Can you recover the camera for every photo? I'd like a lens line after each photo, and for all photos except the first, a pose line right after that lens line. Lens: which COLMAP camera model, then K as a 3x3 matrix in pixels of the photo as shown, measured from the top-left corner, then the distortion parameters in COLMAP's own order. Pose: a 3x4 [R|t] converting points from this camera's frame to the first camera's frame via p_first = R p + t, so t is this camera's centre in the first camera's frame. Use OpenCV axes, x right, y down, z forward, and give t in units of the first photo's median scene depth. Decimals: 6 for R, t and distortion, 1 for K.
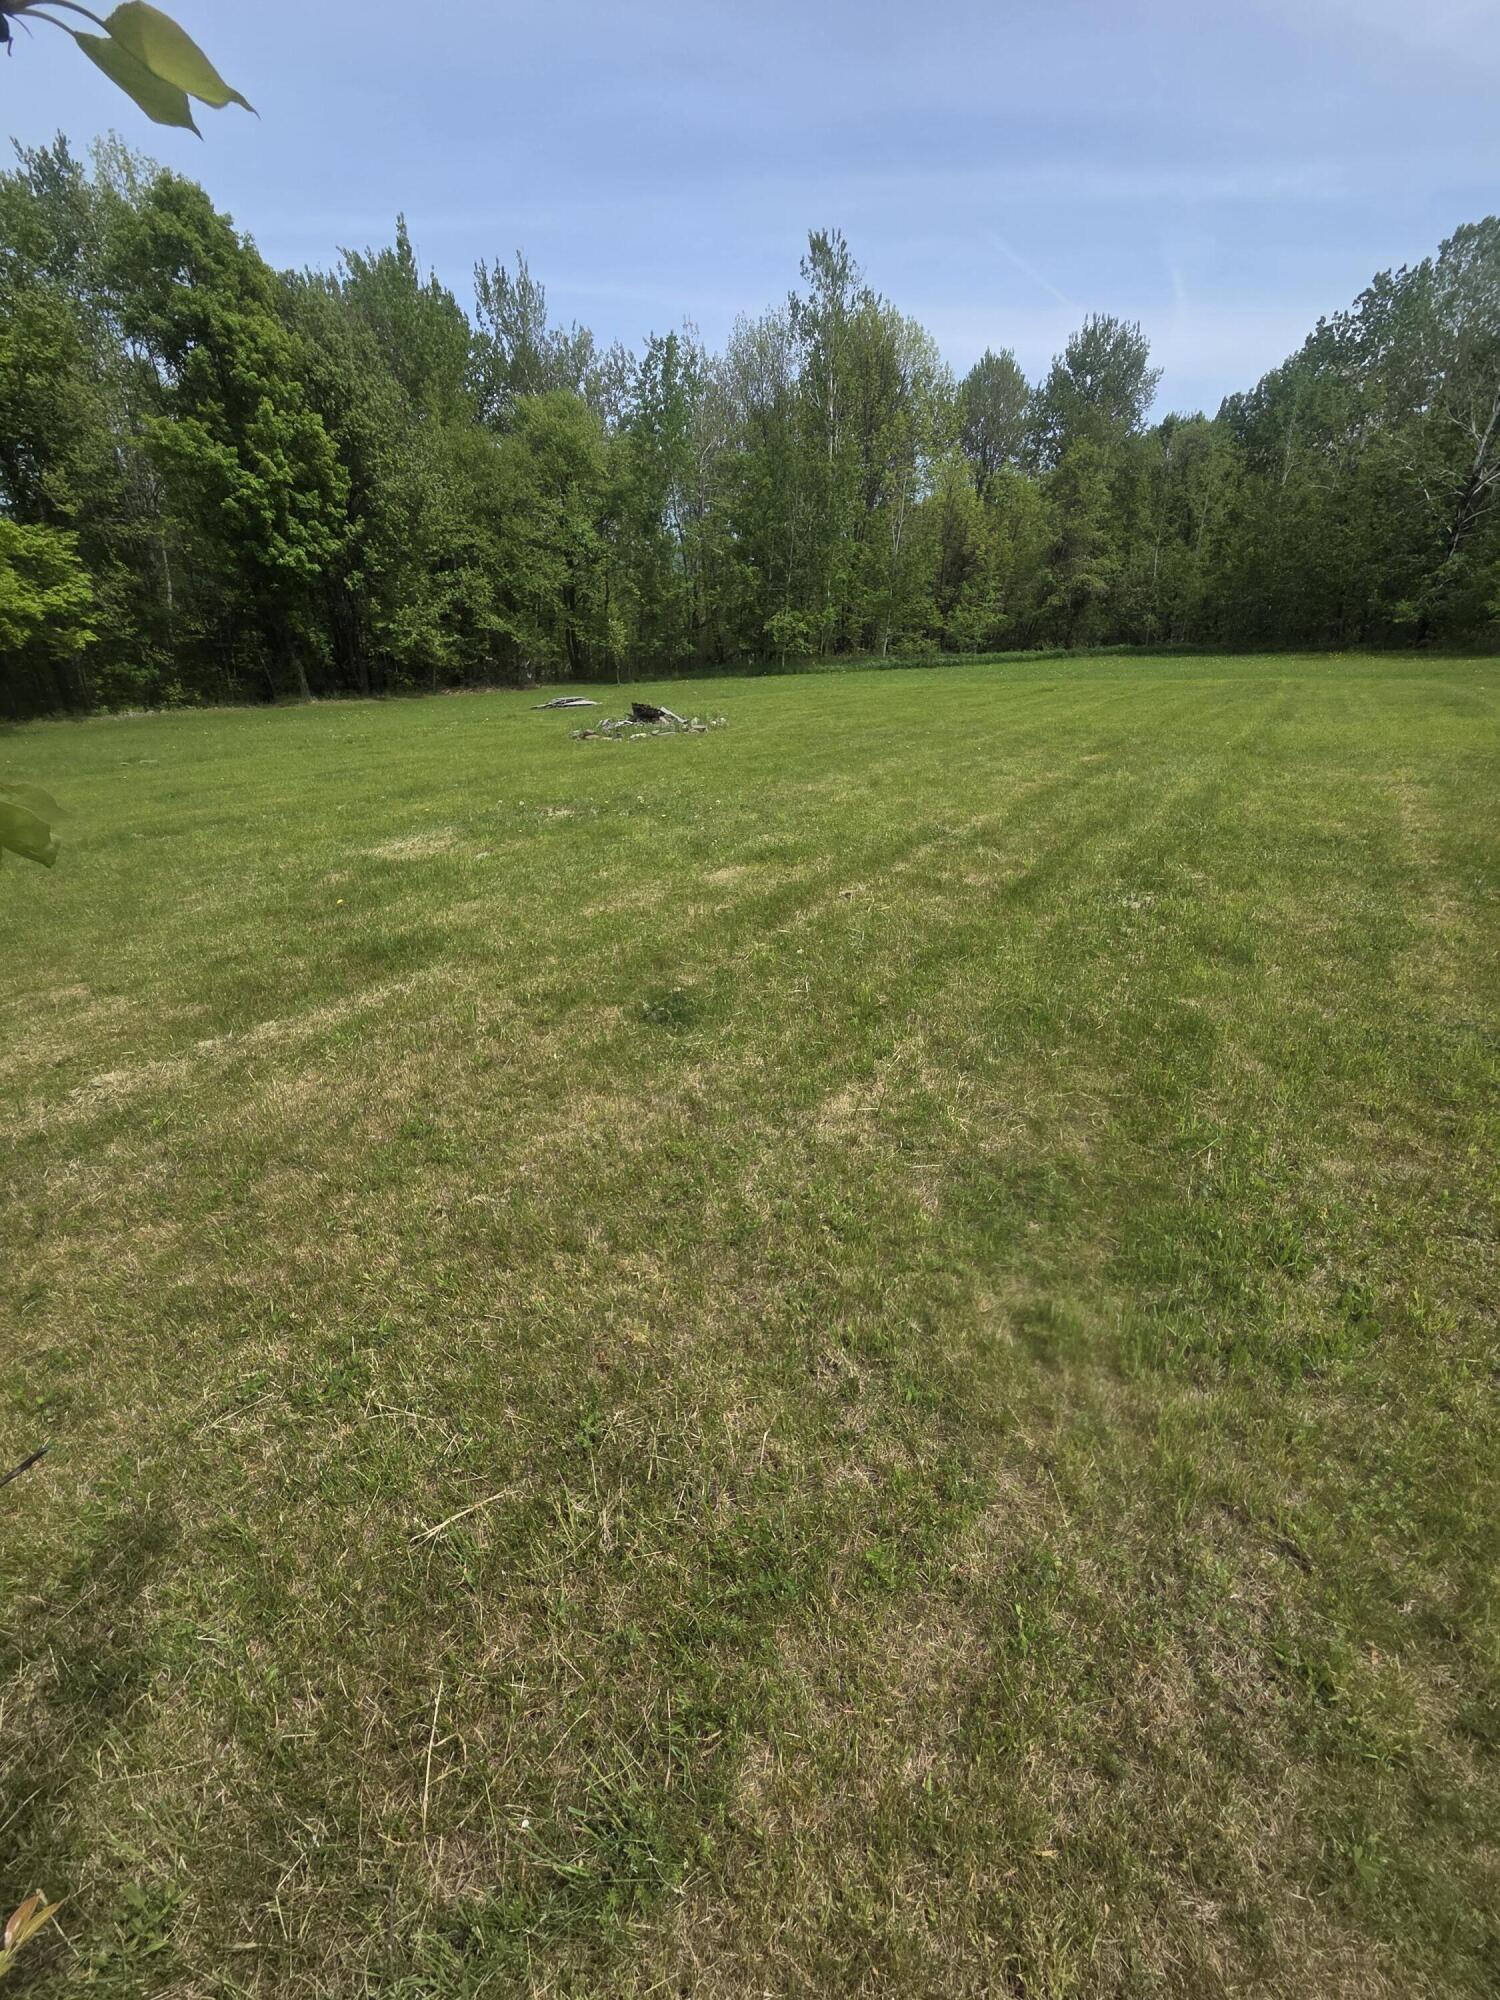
lens RADIAL K [[817.2, 0, 750.4], [0, 817.2, 999.0], [0, 0, 1]] dist [0.001595, -0.001262]
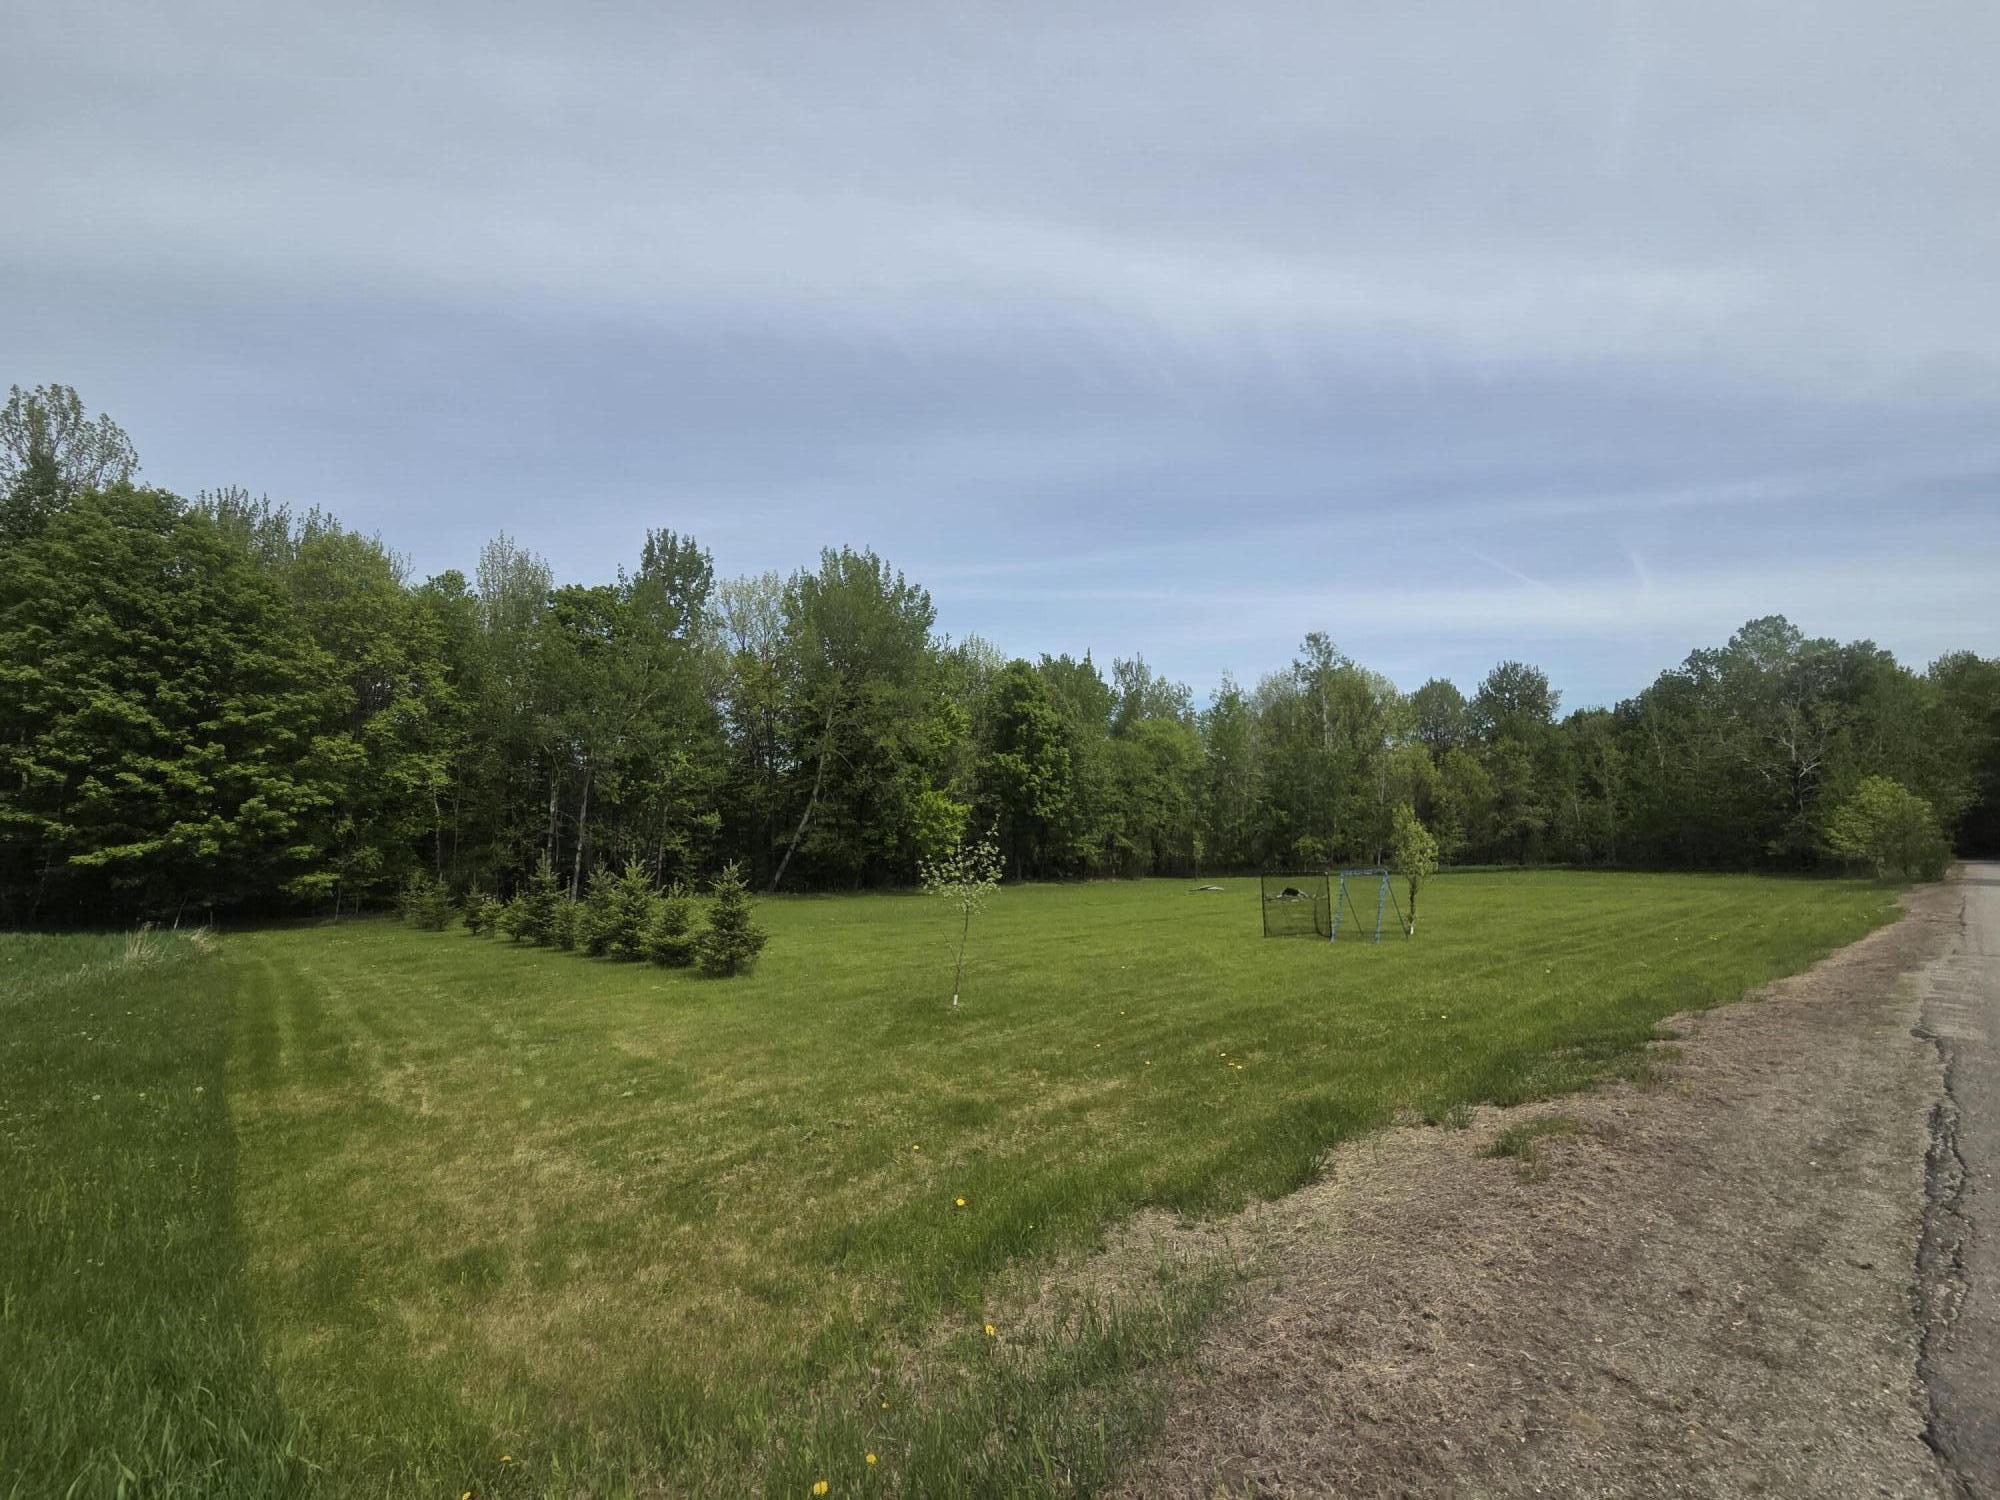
lens RADIAL K [[817.2, 0, 1007.8], [0, 817.2, 751.8], [0, 0, 1]] dist [0.001595, -0.001262]
pose [[0.968169, -0.010701, -0.250068, -0.131823], [-0.115388, 0.867504, -0.483862, 0.215715], [0.222112, 0.497316, 0.838656, -0.549031]]
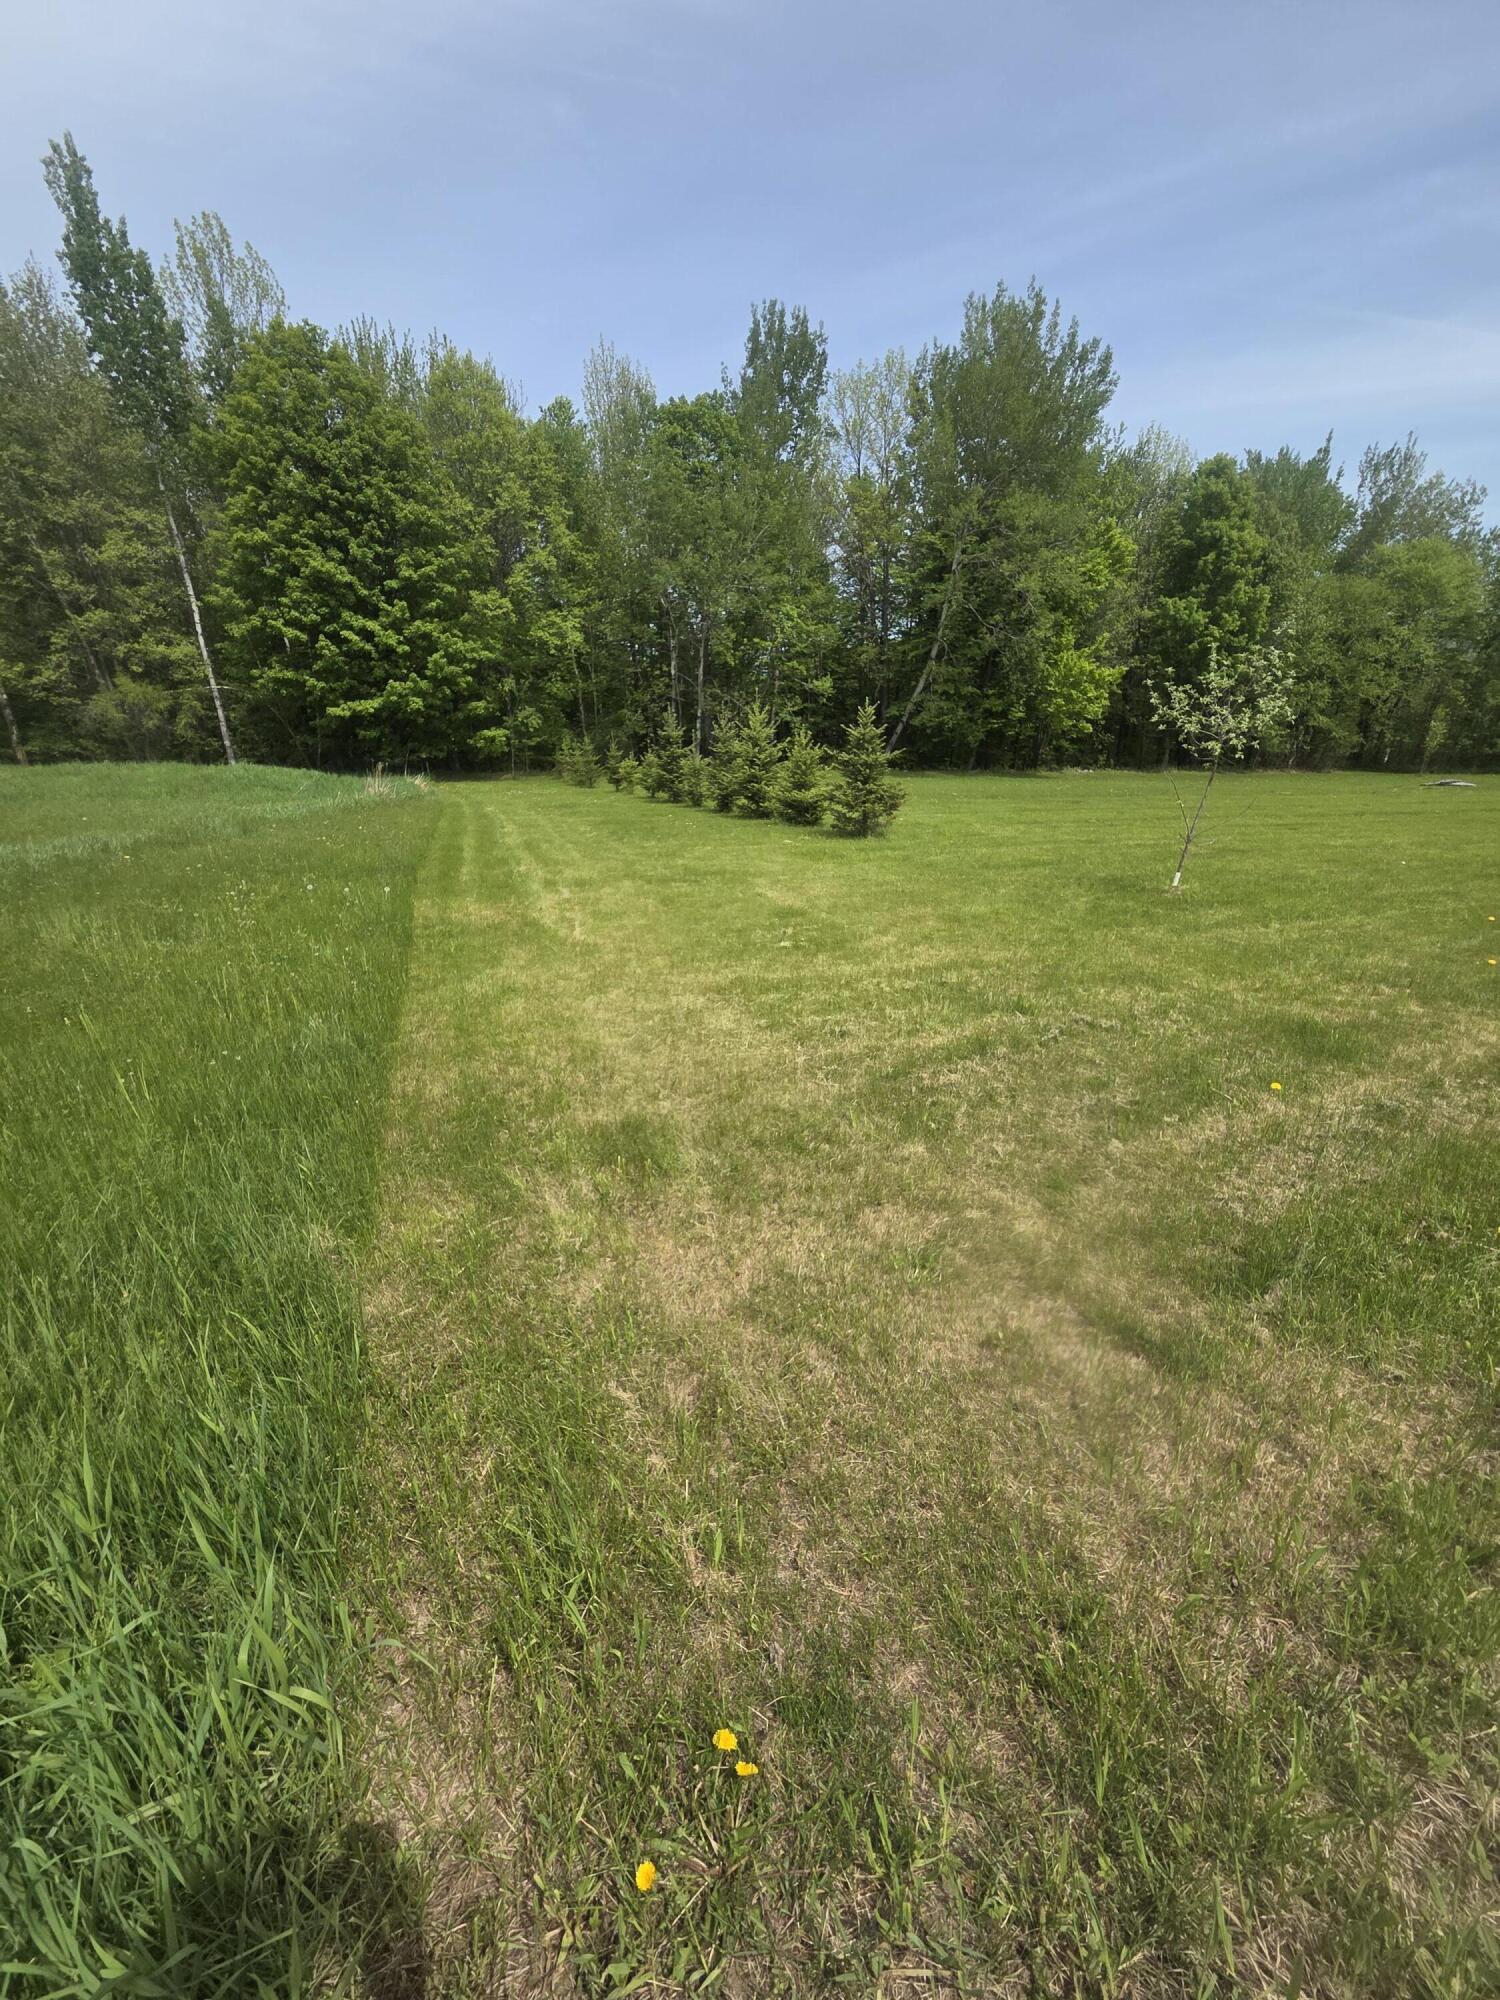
lens RADIAL K [[817.2, 0, 753.9], [0, 817.2, 1004.6], [0, 0, 1]] dist [0.001595, -0.001262]
pose [[0.785537, 0.229328, -0.574753, -0.181668], [-0.276373, 0.961033, 0.005725, 0.214563], [0.553669, 0.154349, 0.818307, -0.494668]]
